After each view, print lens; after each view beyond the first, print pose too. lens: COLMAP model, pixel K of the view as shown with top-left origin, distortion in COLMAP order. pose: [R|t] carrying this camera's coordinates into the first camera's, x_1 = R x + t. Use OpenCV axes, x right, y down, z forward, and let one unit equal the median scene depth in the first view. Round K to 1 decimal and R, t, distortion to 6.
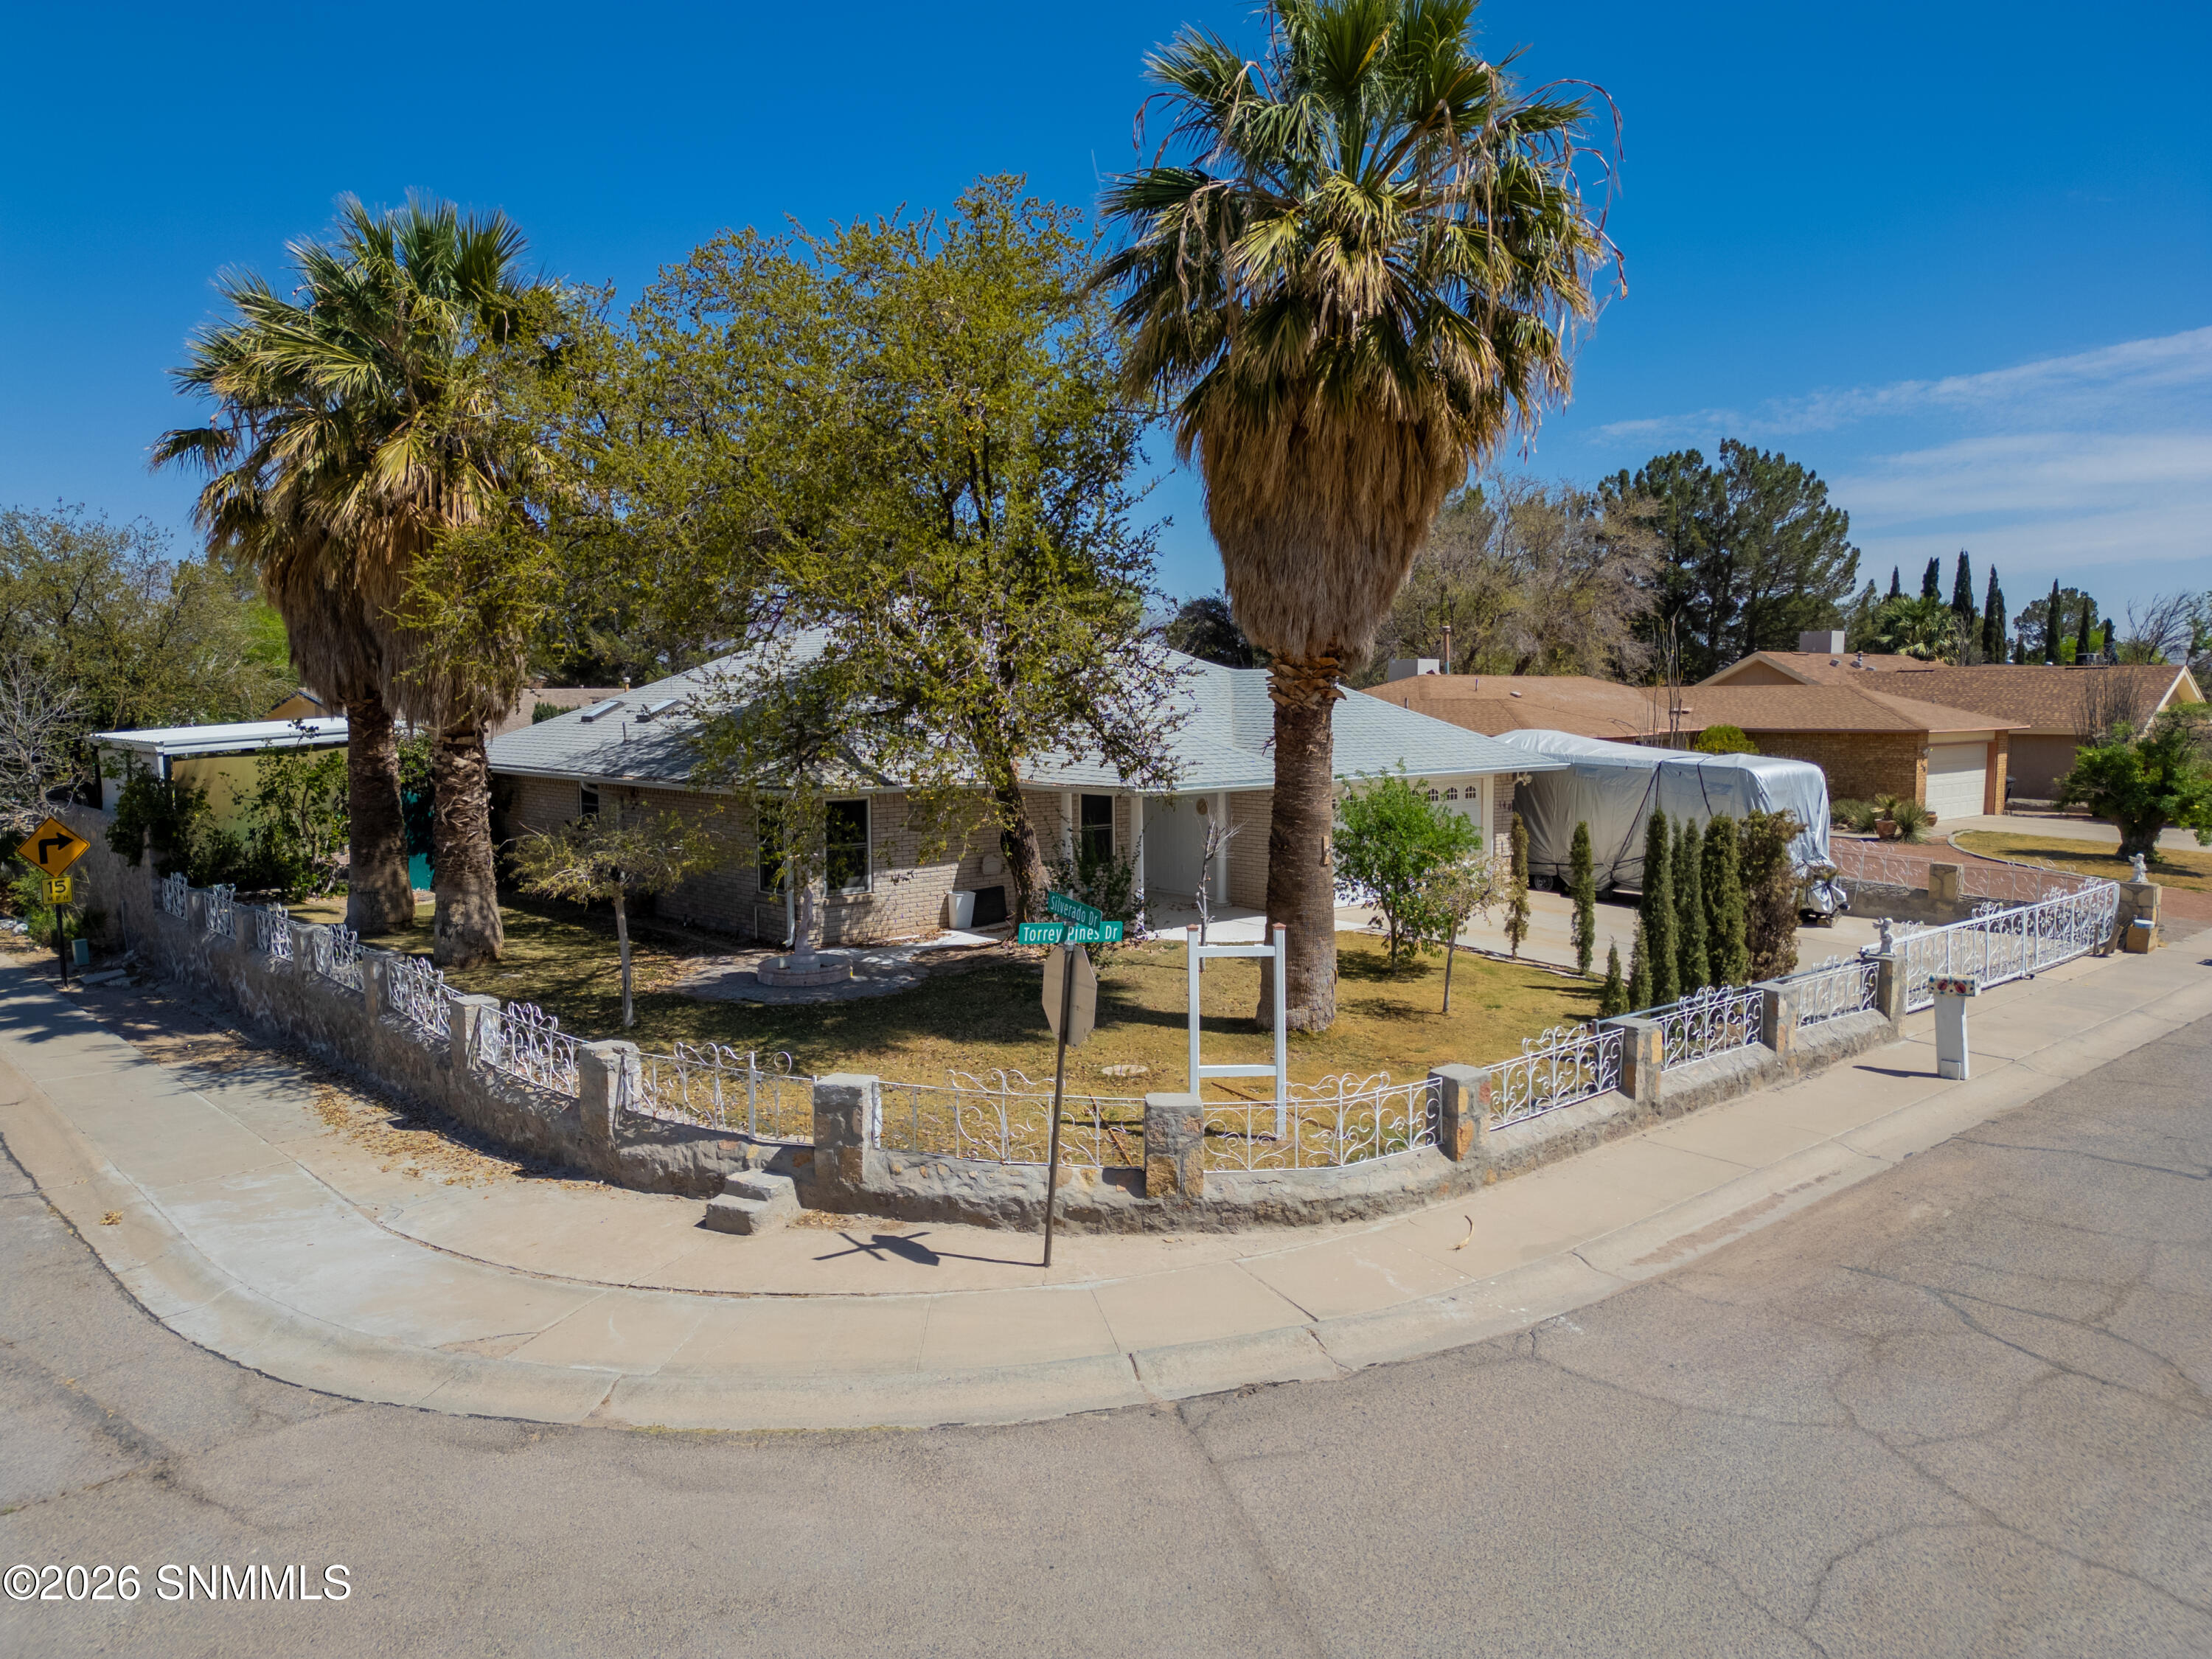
lens RADIAL K [[1524.4, 0, 1099.7], [0, 1524.4, 852.2], [0, 0, 1]] dist [0.112349, -0.086585]
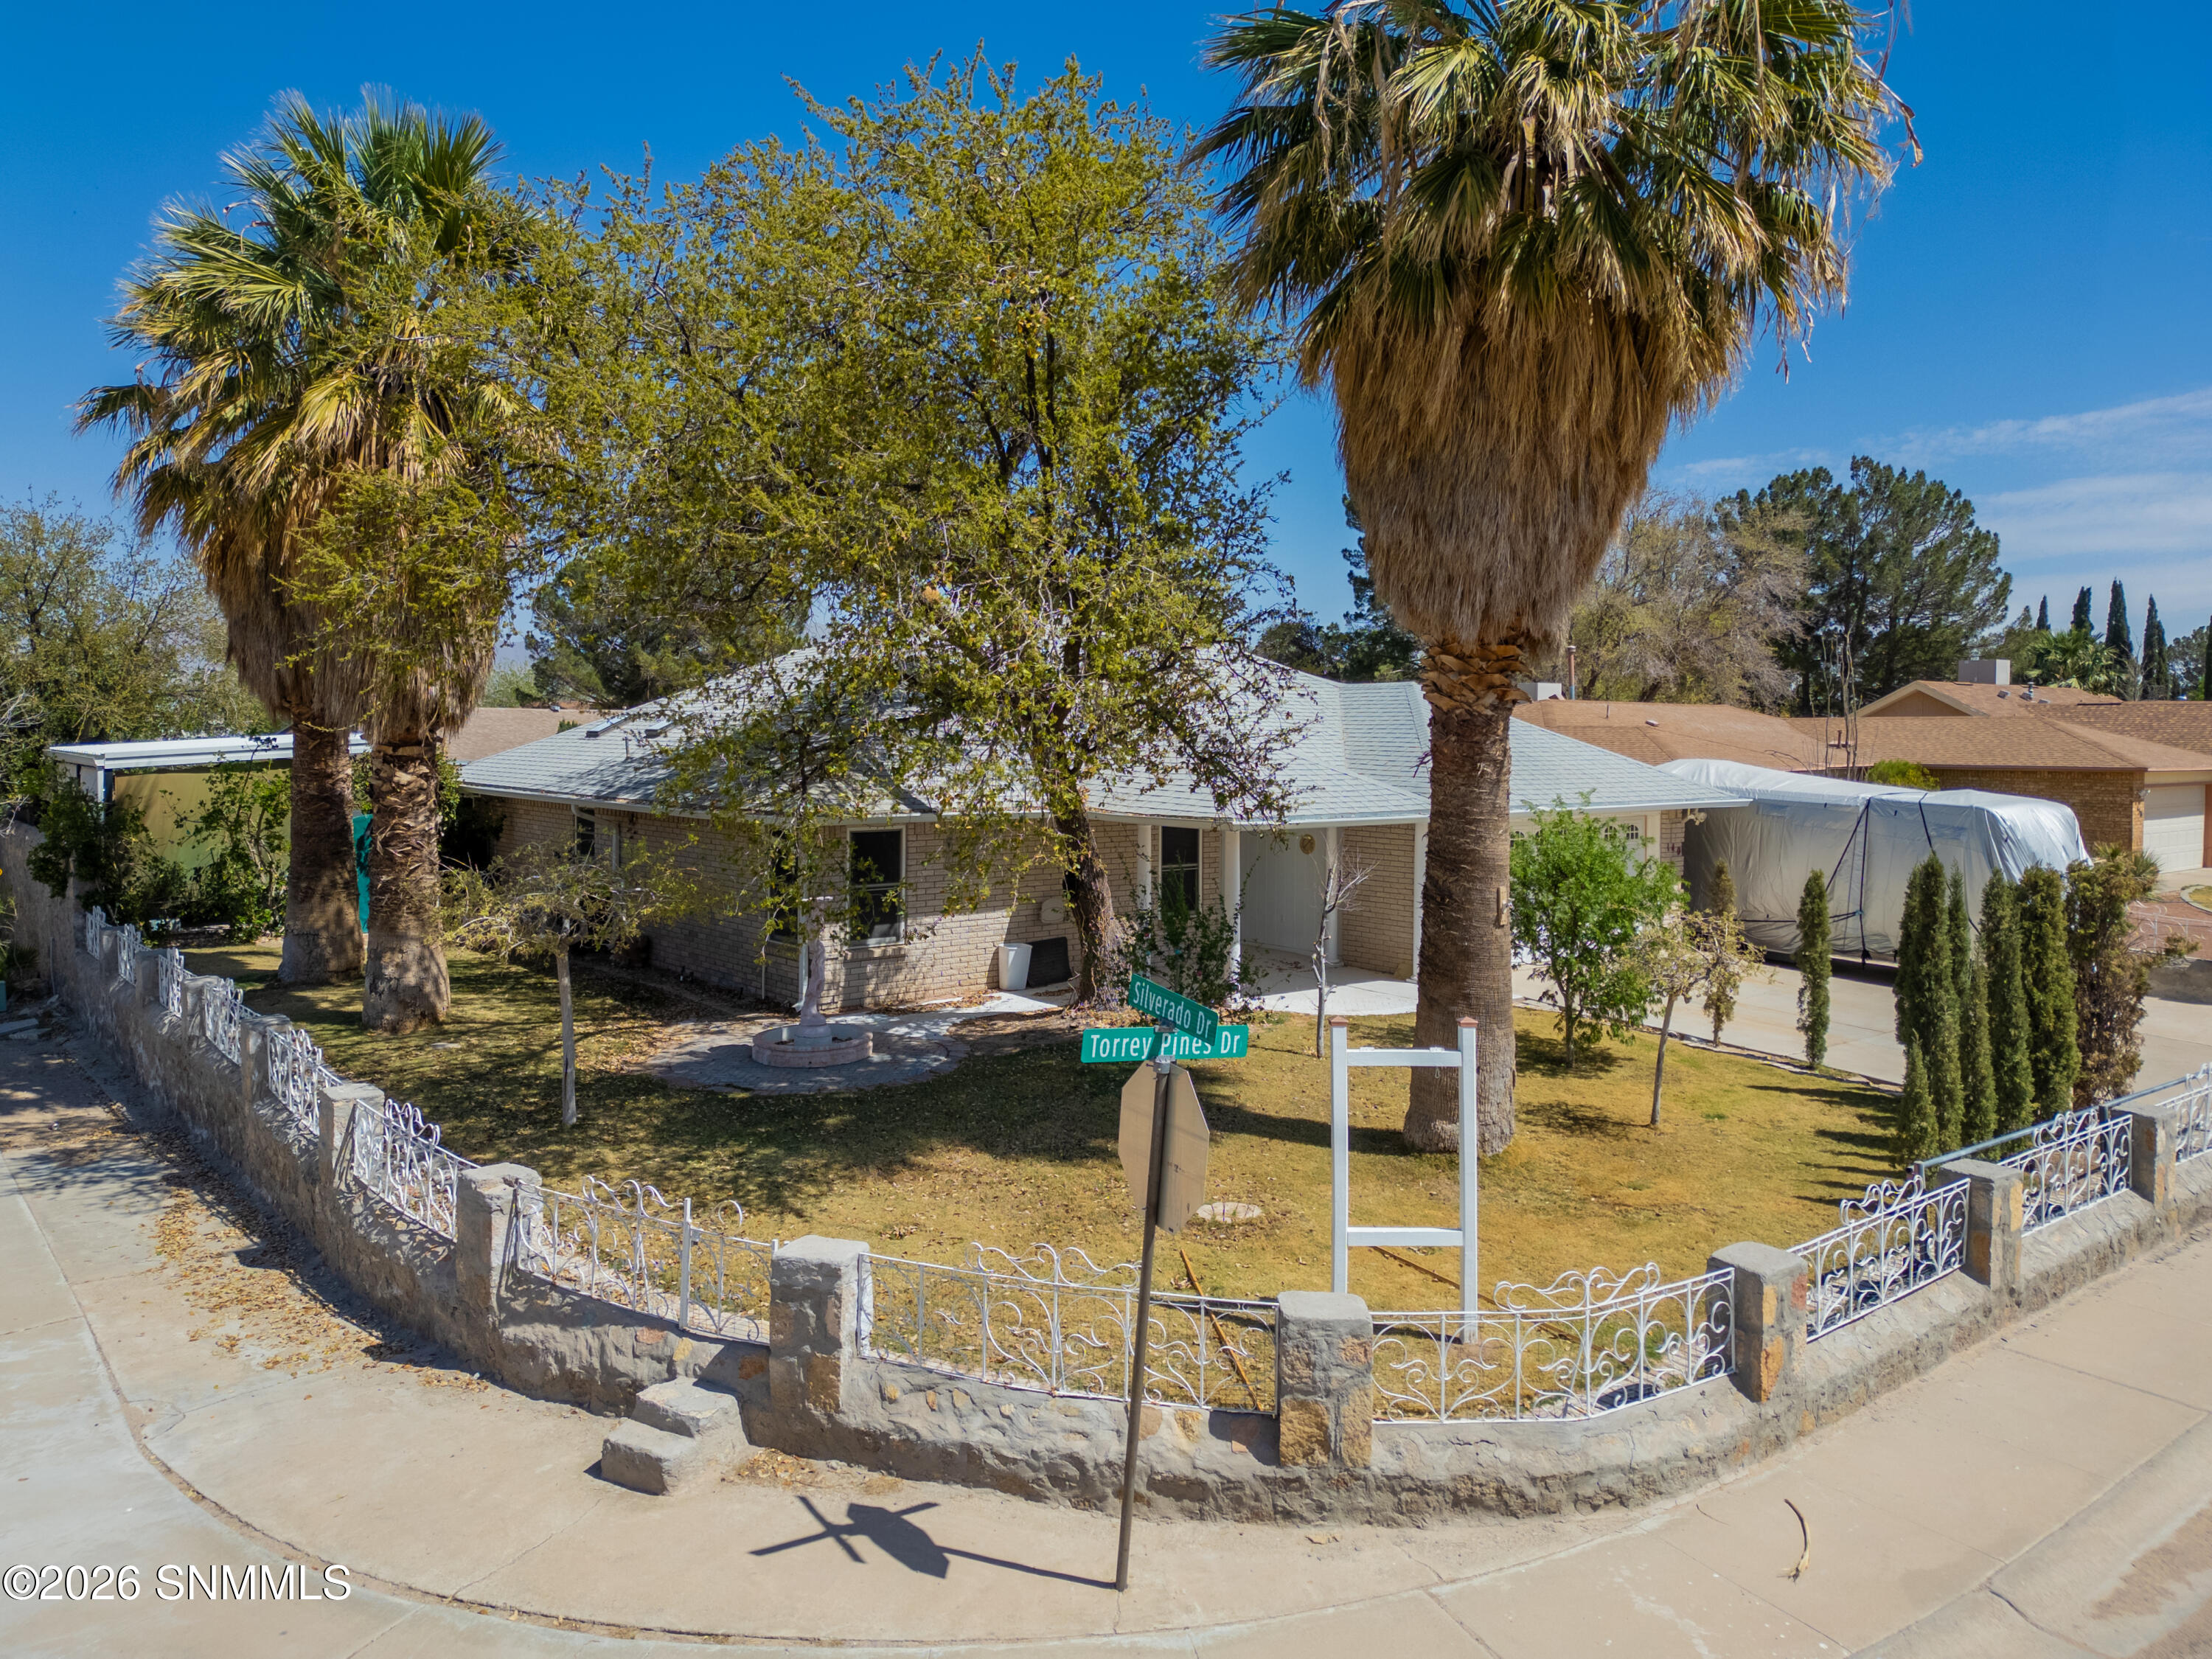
lens RADIAL K [[1524.4, 0, 1099.7], [0, 1524.4, 852.2], [0, 0, 1]] dist [0.112349, -0.086585]
pose [[0.998918, 0.014219, -0.044277, -0.011447], [-0.015267, 0.999609, -0.023418, -0.005895], [0.043927, 0.024069, 0.998745, 0.217409]]
